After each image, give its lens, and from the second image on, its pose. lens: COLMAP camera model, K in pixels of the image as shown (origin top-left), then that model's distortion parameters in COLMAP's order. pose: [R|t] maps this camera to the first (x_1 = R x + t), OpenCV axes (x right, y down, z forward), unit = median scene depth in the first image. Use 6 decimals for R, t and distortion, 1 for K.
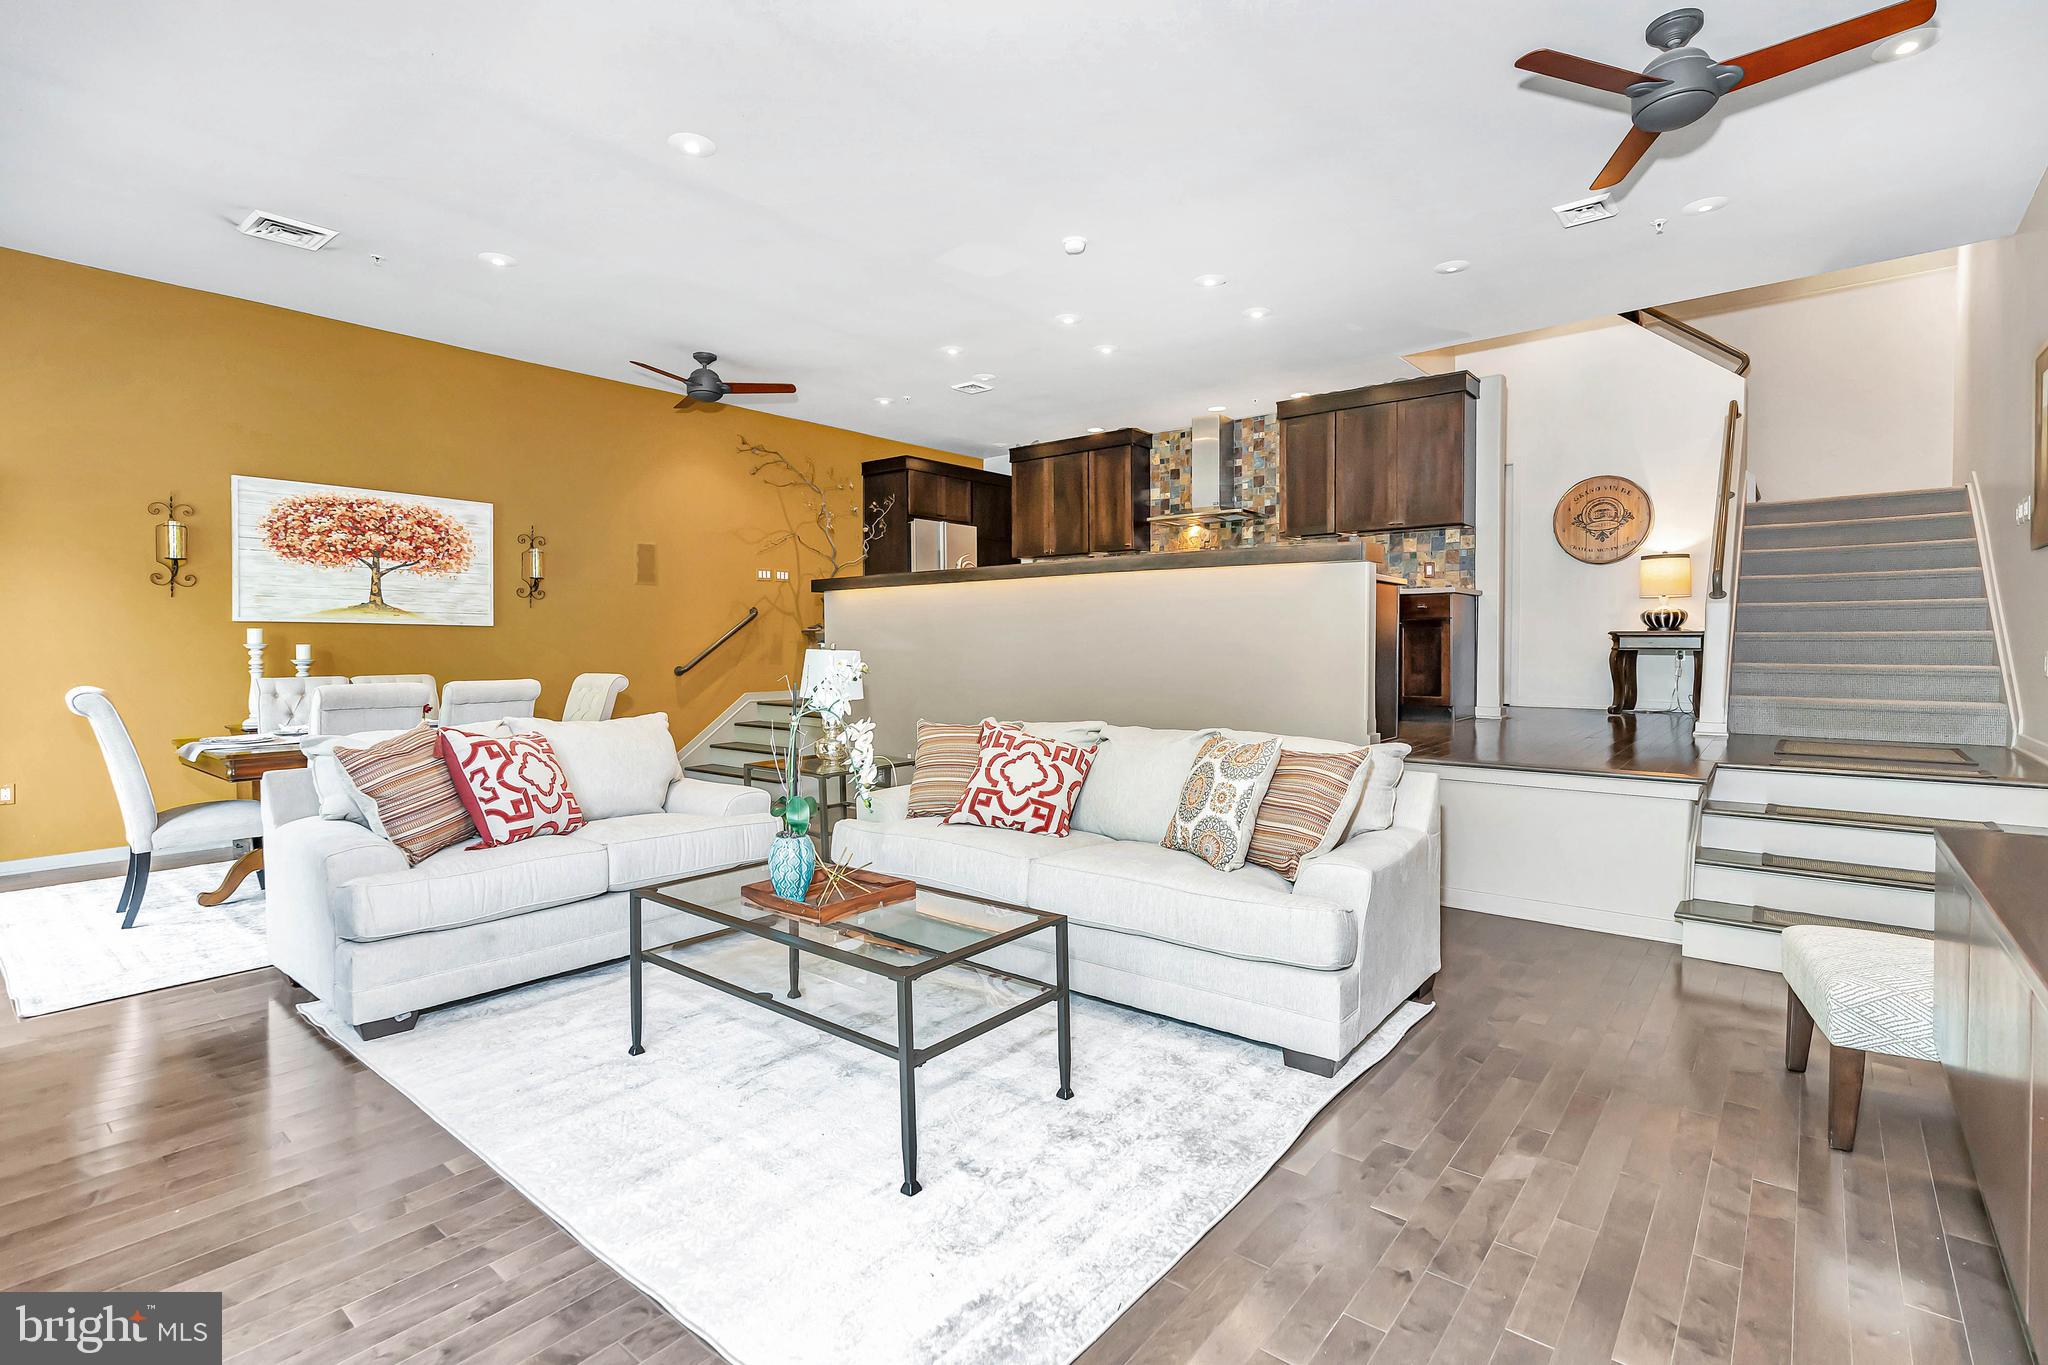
lens RADIAL K [[943.8, 0, 1052.7], [0, 943.8, 662.1], [0, 0, 1]] dist [-0.000769, 0.000210]
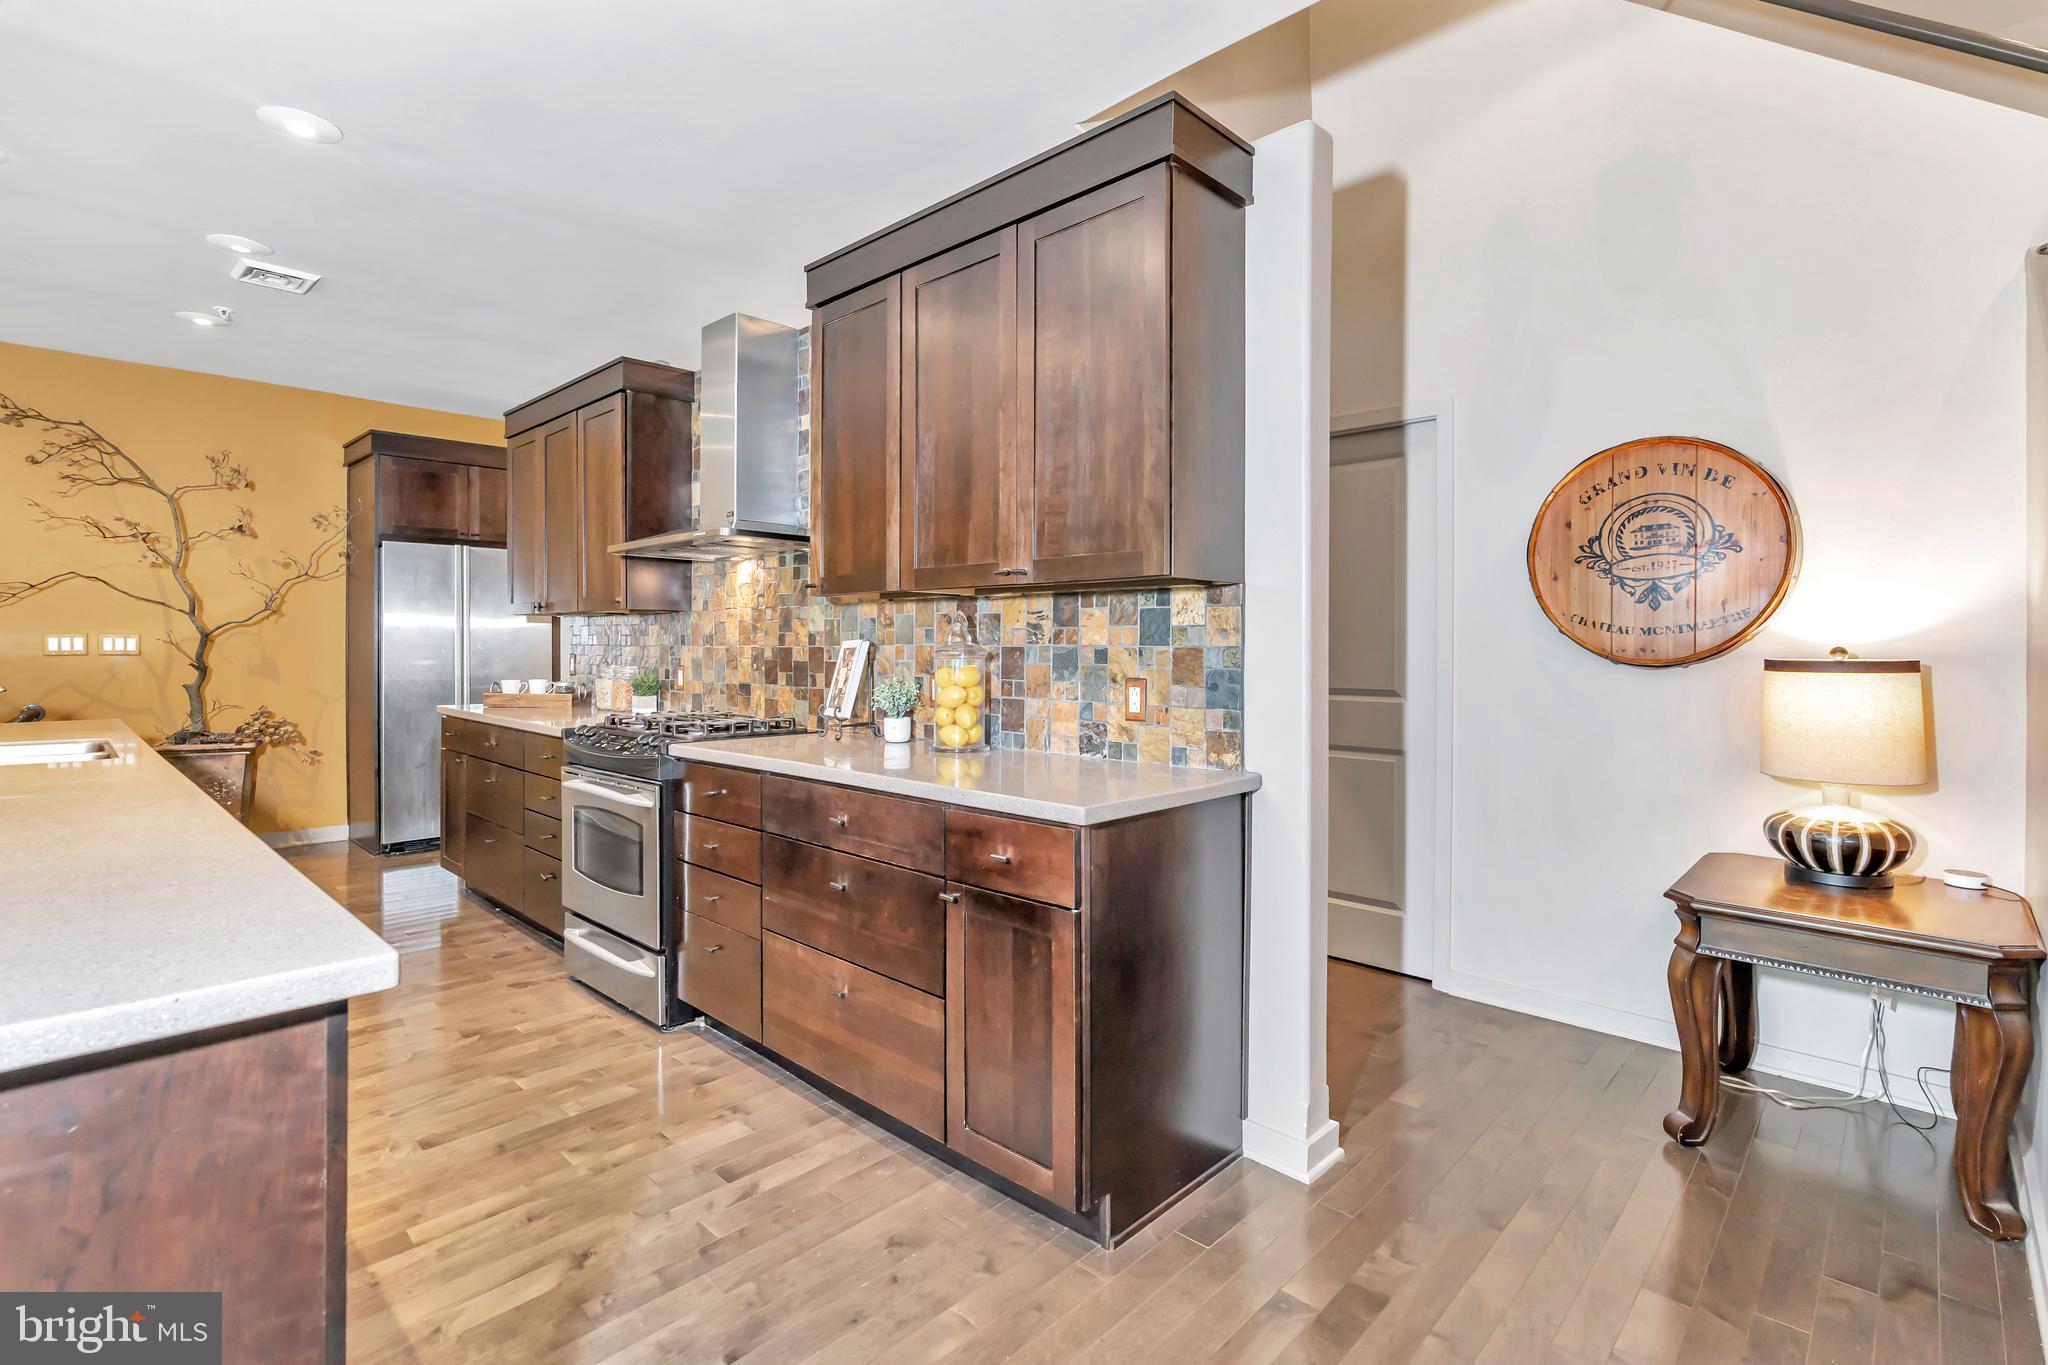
lens RADIAL K [[949.4, 0, 1020.8], [0, 949.4, 641.8], [0, 0, 1]] dist [-0.003042, 0.000149]
pose [[0.995416, 0.007679, -0.095334, 0.393318], [-0.009940, 0.999680, -0.023273, -0.111466], [0.095125, 0.024114, 0.995173, 0.641875]]
